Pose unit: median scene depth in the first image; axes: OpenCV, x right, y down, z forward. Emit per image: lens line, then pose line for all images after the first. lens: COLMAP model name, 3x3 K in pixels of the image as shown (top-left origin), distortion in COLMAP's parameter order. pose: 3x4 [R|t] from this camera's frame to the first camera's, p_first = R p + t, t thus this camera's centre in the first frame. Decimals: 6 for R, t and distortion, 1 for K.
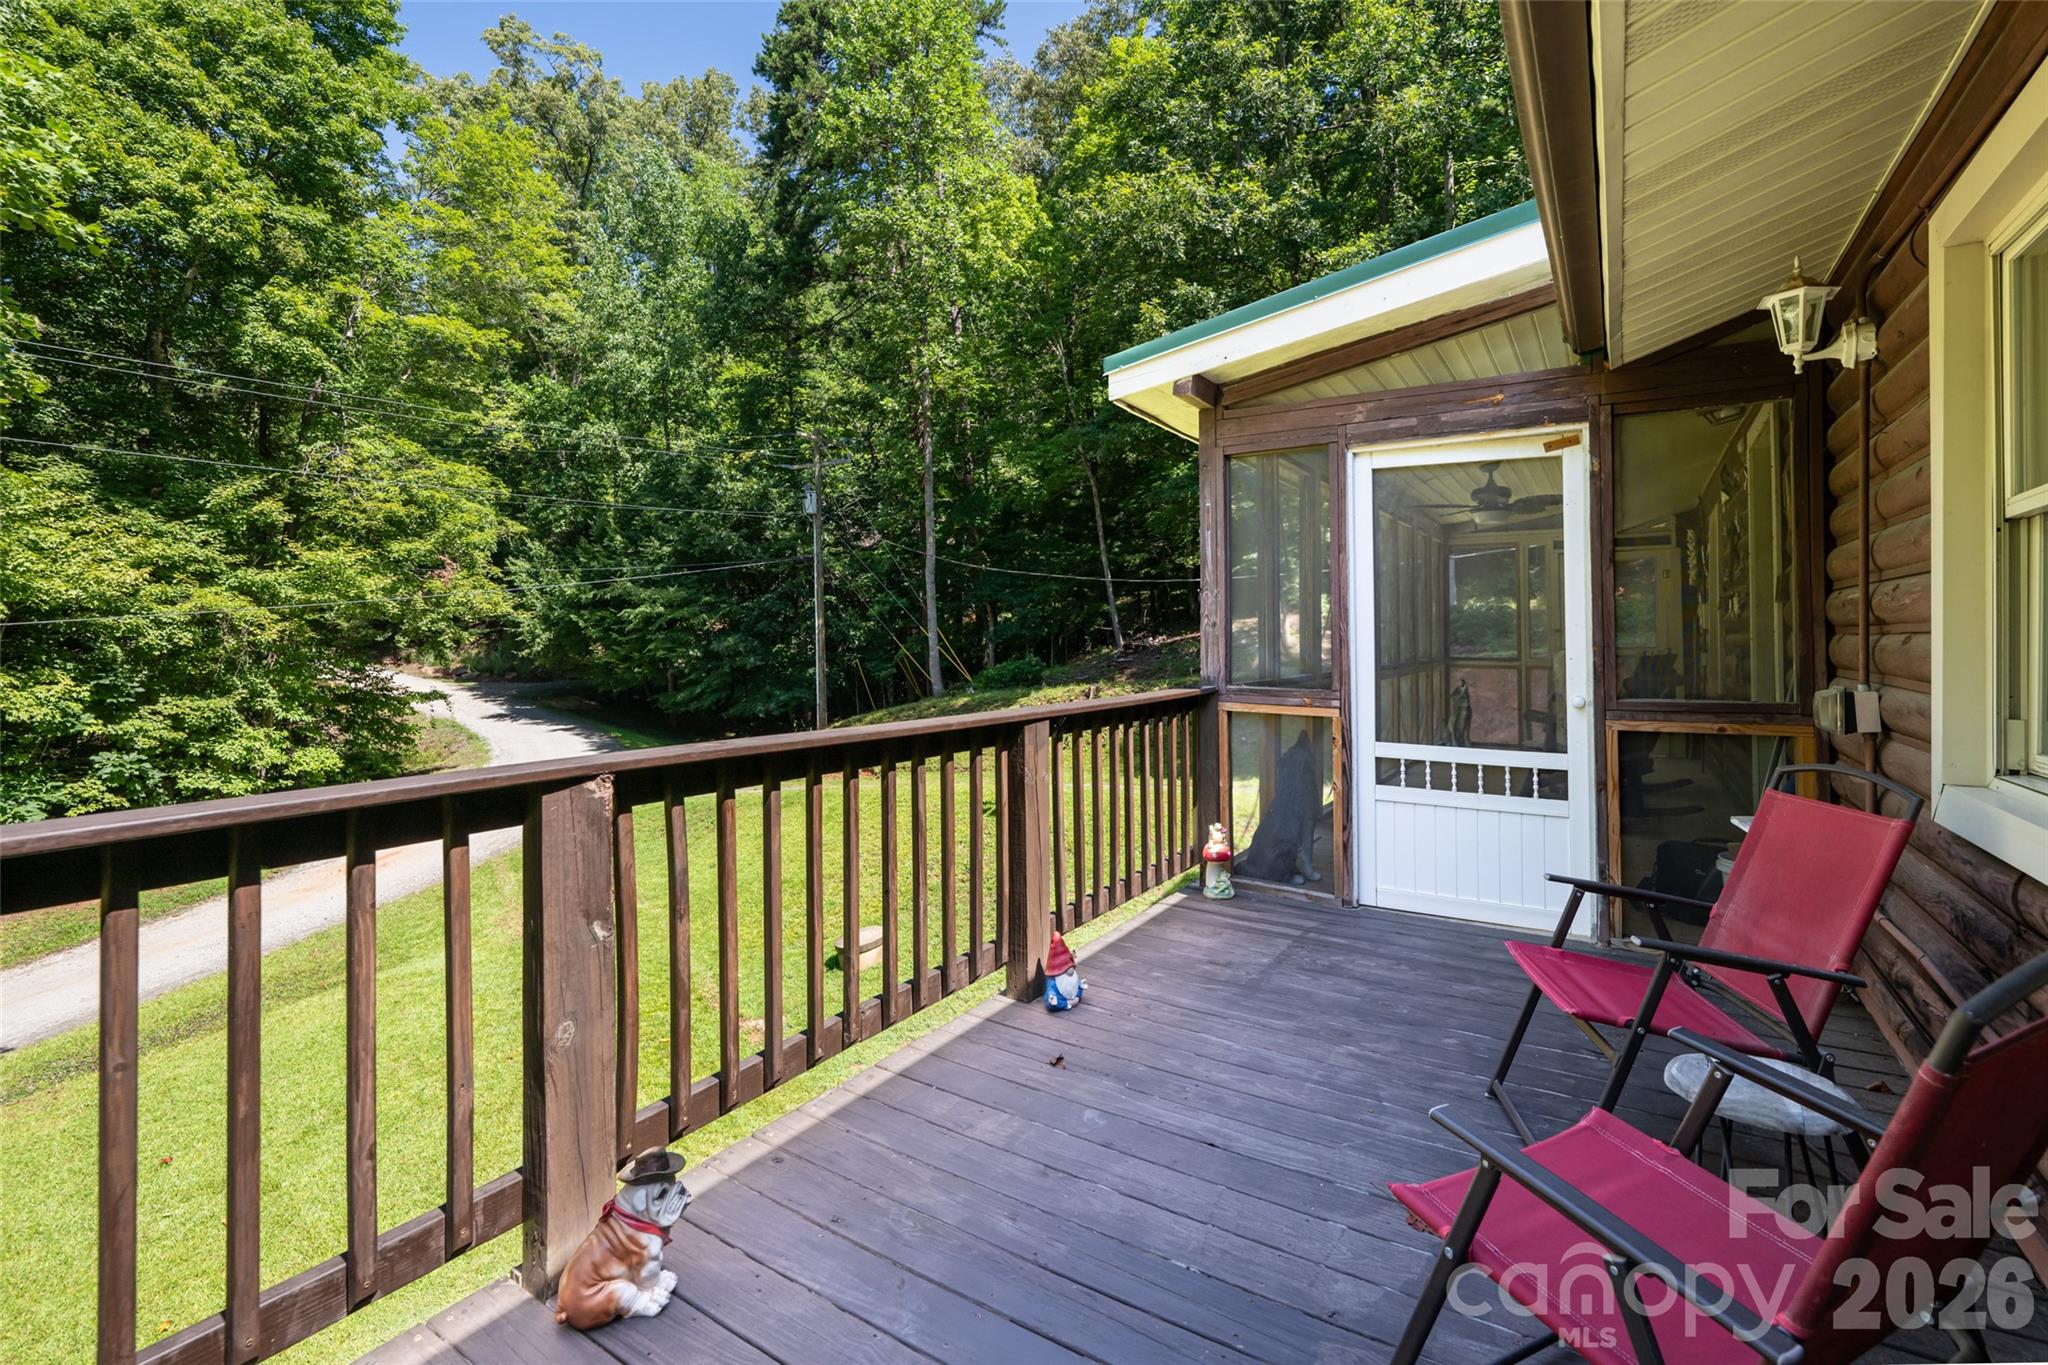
lens RADIAL K [[911.0, 0, 1026.3], [0, 911.0, 626.1], [0, 0, 1]] dist [0.001864, -0.001033]
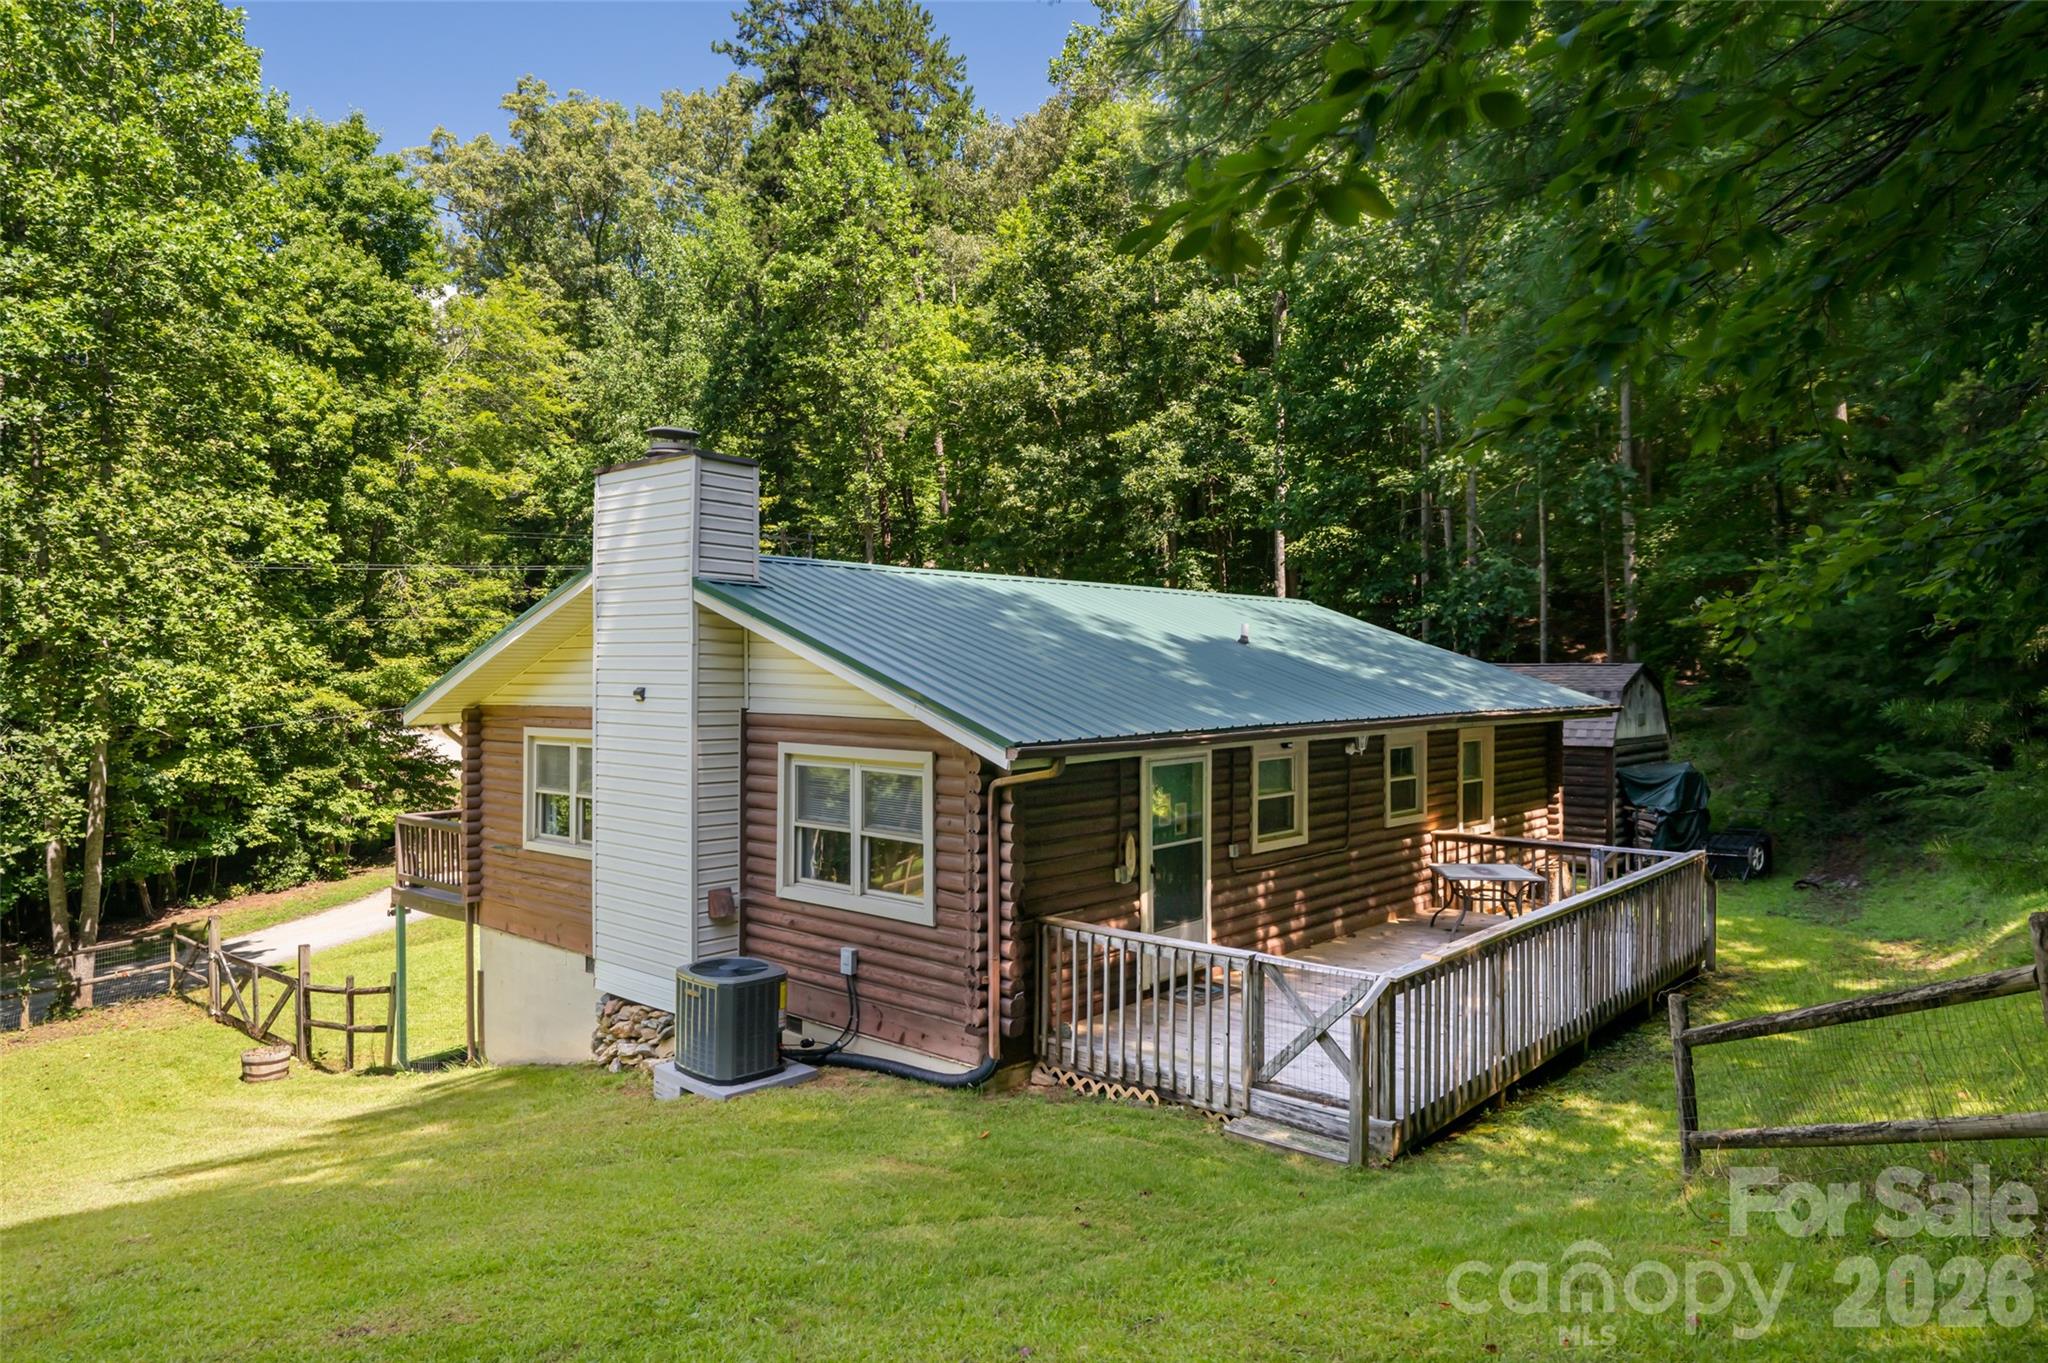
lens RADIAL K [[1294.9, 0, 1028.5], [0, 1294.9, 687.0], [0, 0, 1]] dist [0.007853, 0.001361]
pose [[0.987355, 0.003429, -0.158488, 0.463387], [0.000665, 0.999668, 0.025773, -0.092096], [0.158524, -0.025553, 0.987024, -0.755991]]
